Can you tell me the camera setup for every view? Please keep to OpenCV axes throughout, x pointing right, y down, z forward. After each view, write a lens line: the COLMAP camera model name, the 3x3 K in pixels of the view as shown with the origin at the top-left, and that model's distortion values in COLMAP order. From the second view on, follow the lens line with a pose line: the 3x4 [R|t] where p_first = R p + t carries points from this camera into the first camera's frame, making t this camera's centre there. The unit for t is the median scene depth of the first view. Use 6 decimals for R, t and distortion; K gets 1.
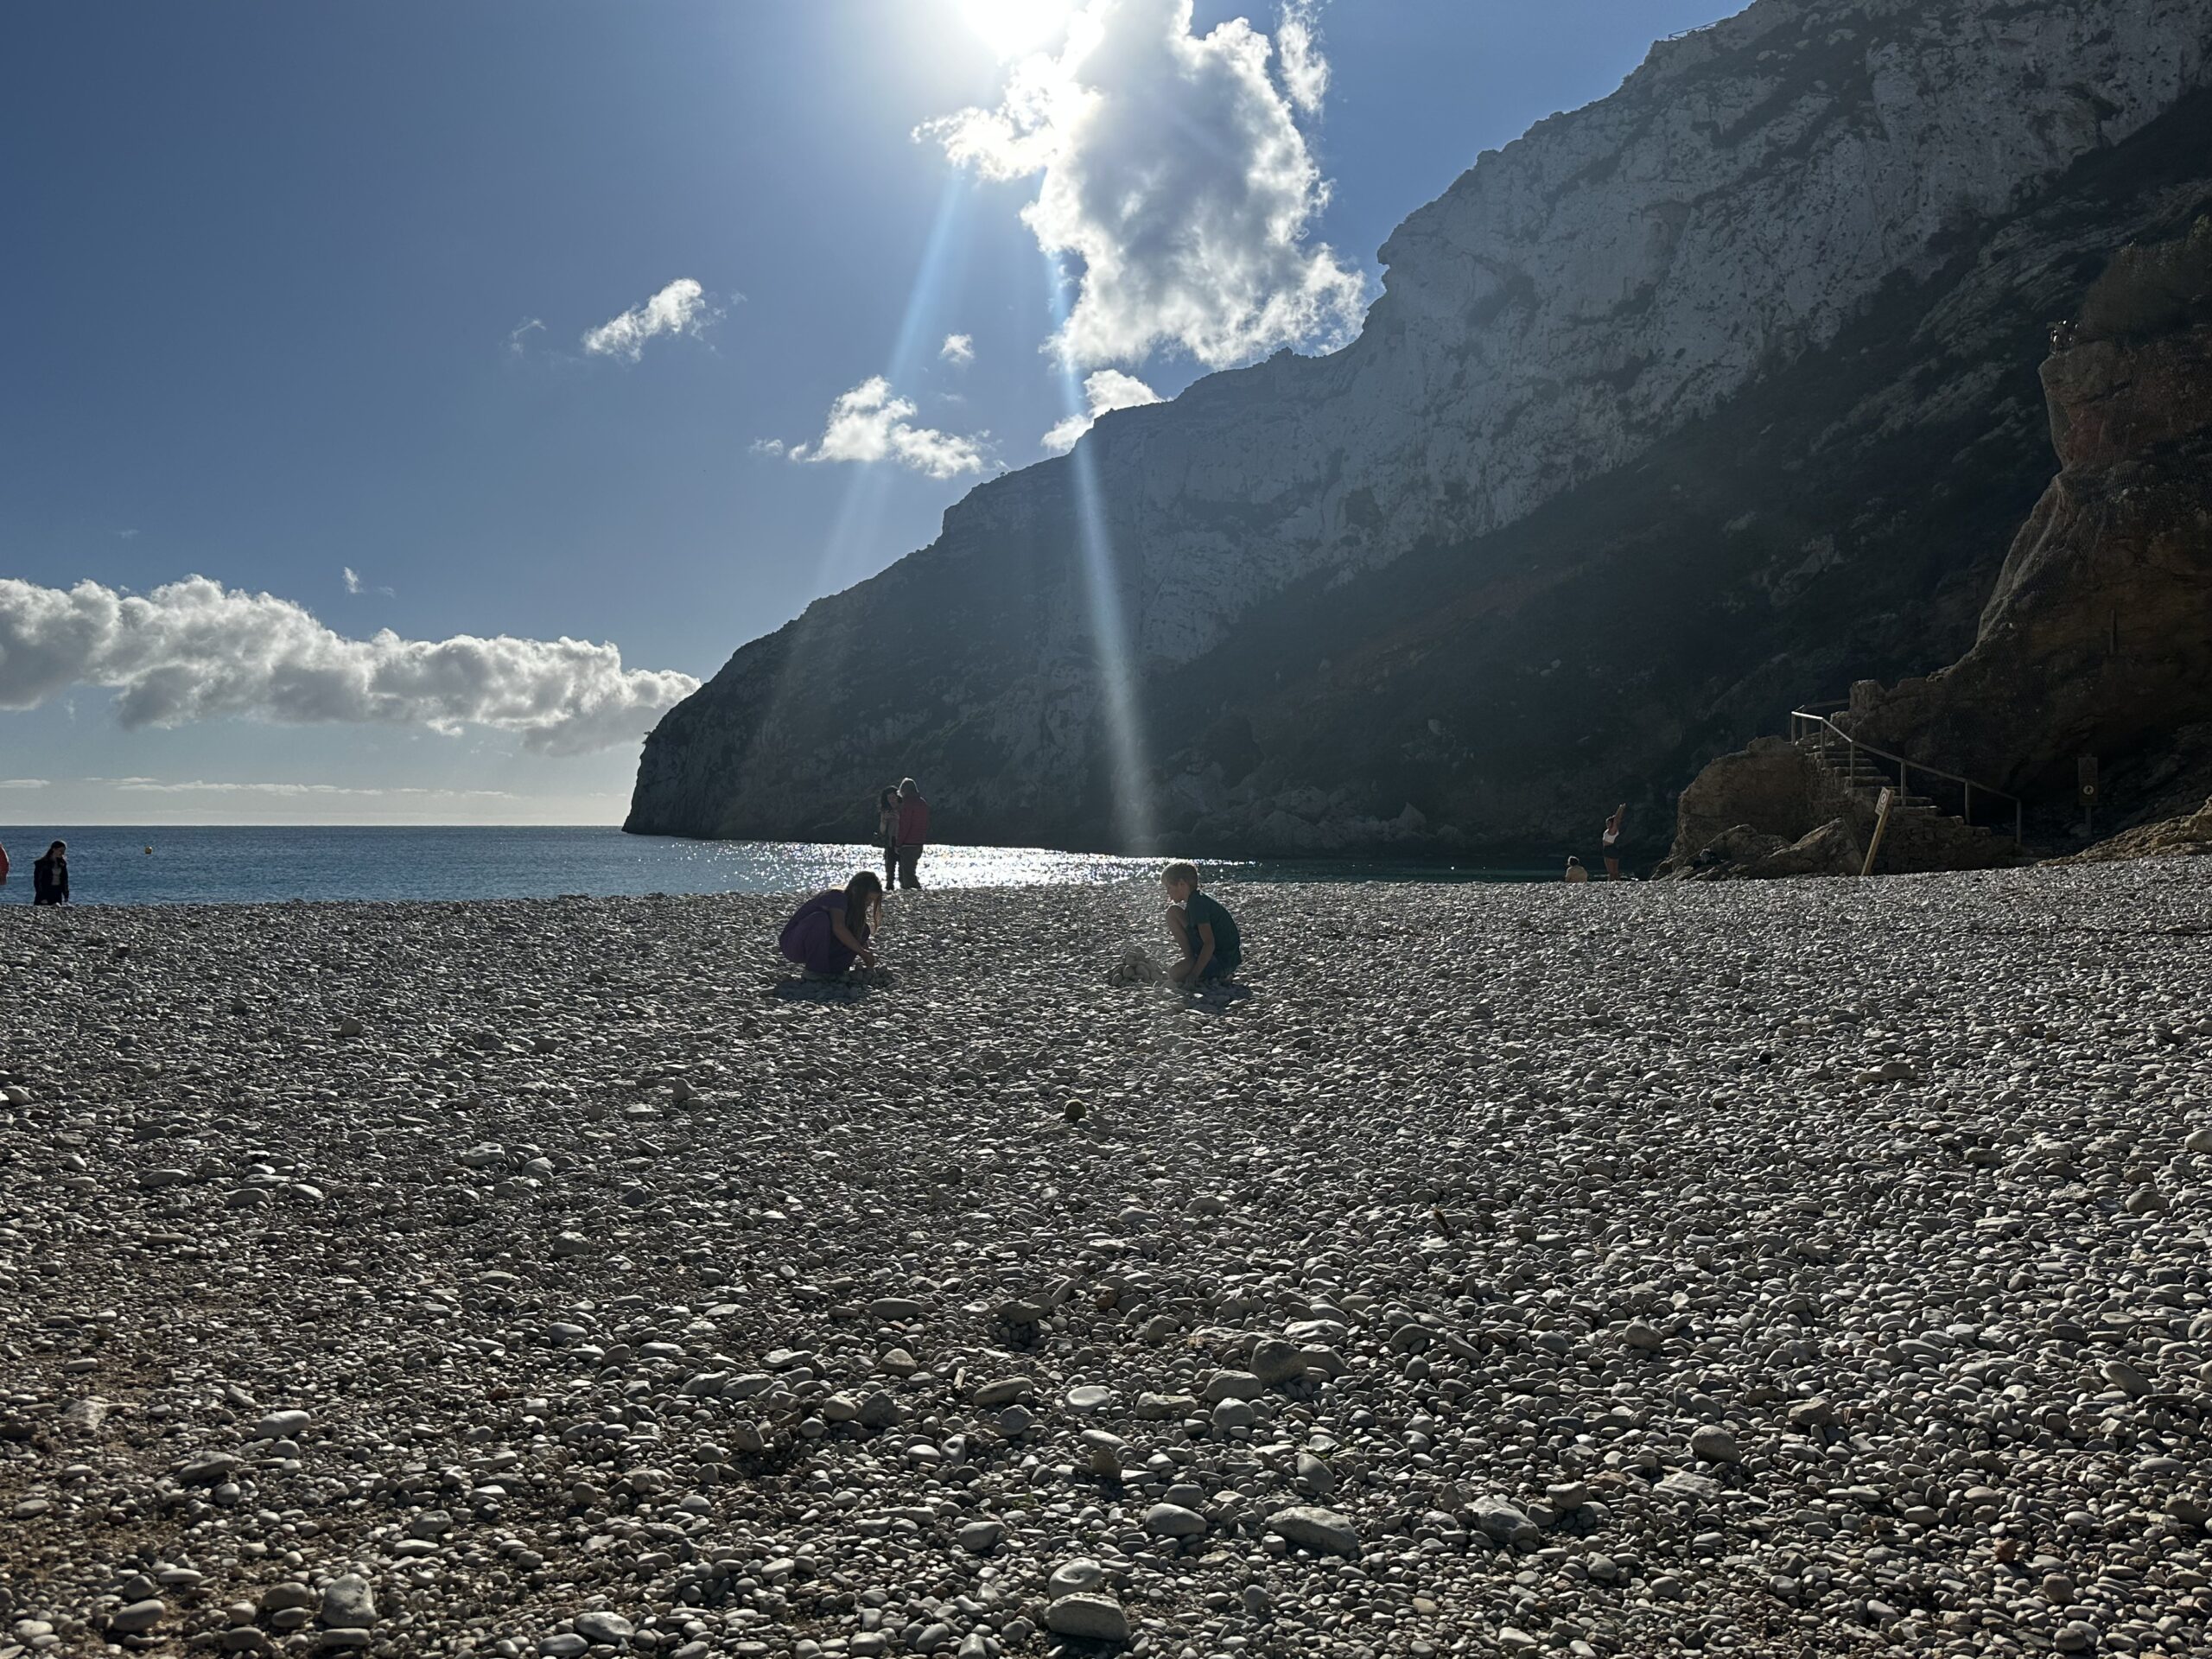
lens RADIAL K [[1645.4, 0, 1106.0], [0, 1645.4, 829.5], [0, 0, 1]] dist [0.121779, -0.134989]
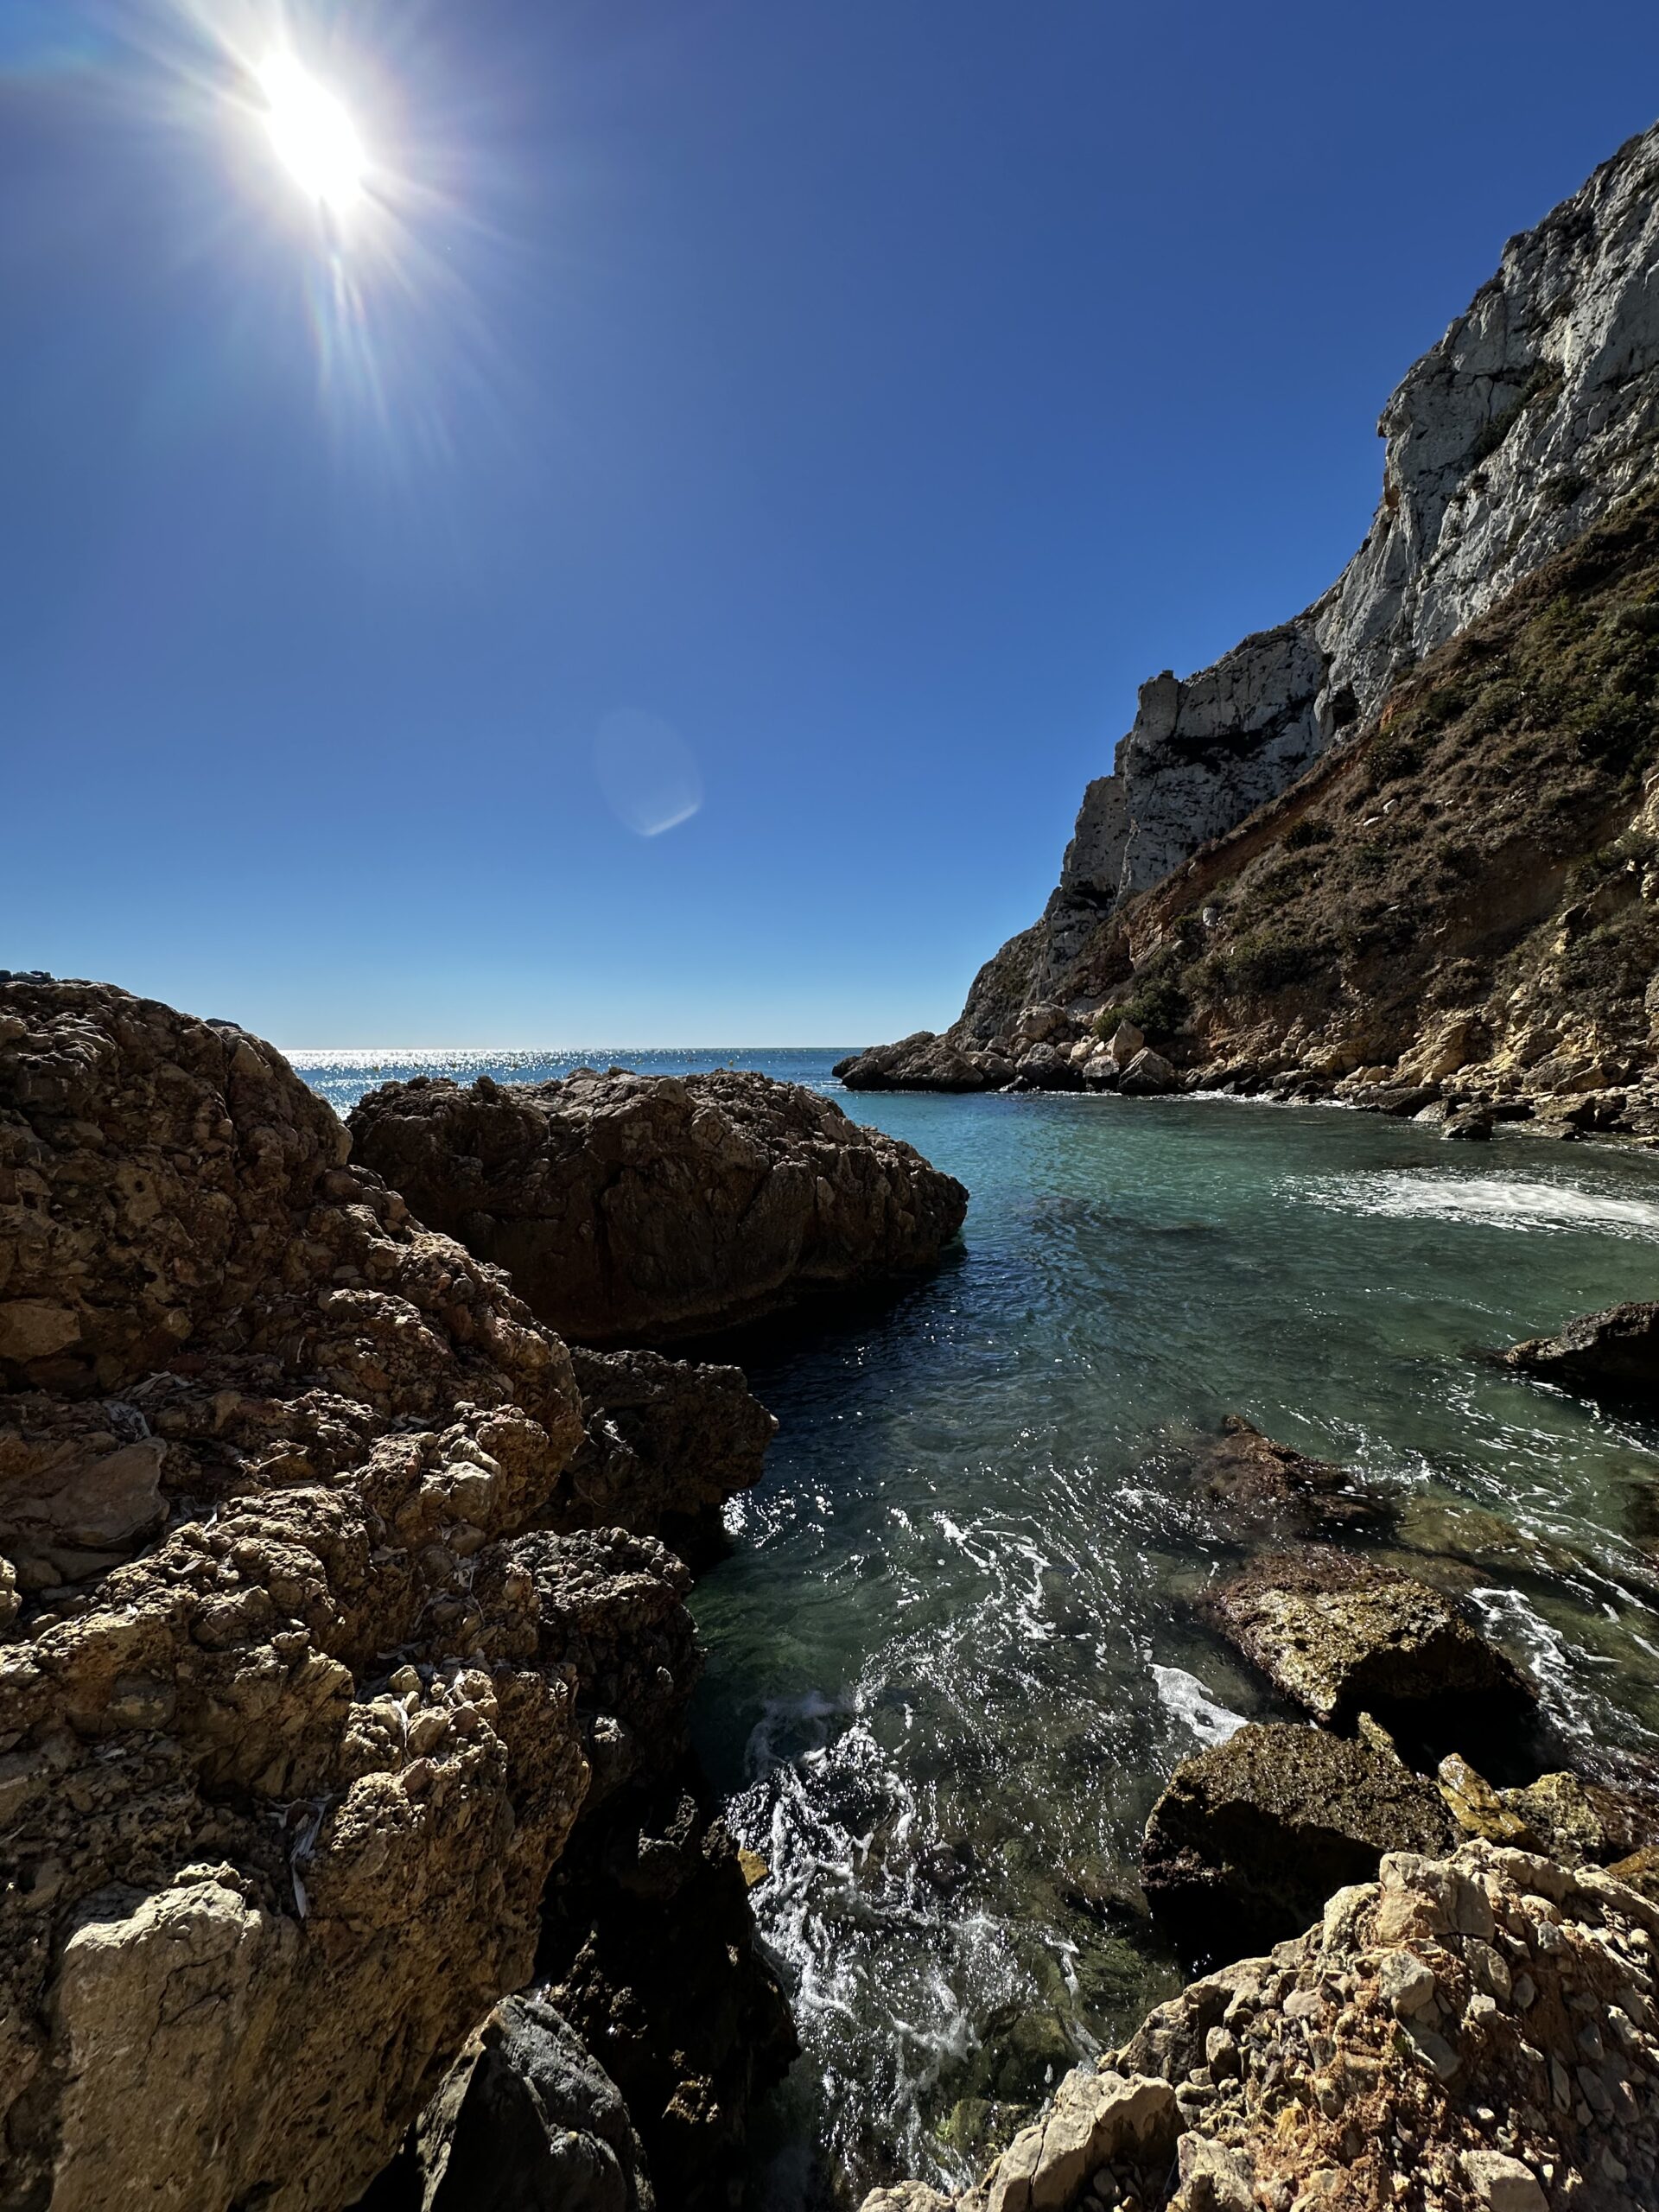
lens RADIAL K [[872.0, 0, 829.5], [0, 872.0, 1106.0], [0, 0, 1]] dist [-0.003492, 0.000391]
pose [[0.810068, 0.033599, -0.585373, 0.233343], [0.007245, 0.997707, 0.067293, -0.004025], [0.586292, -0.058753, 0.807967, 0.453521]]
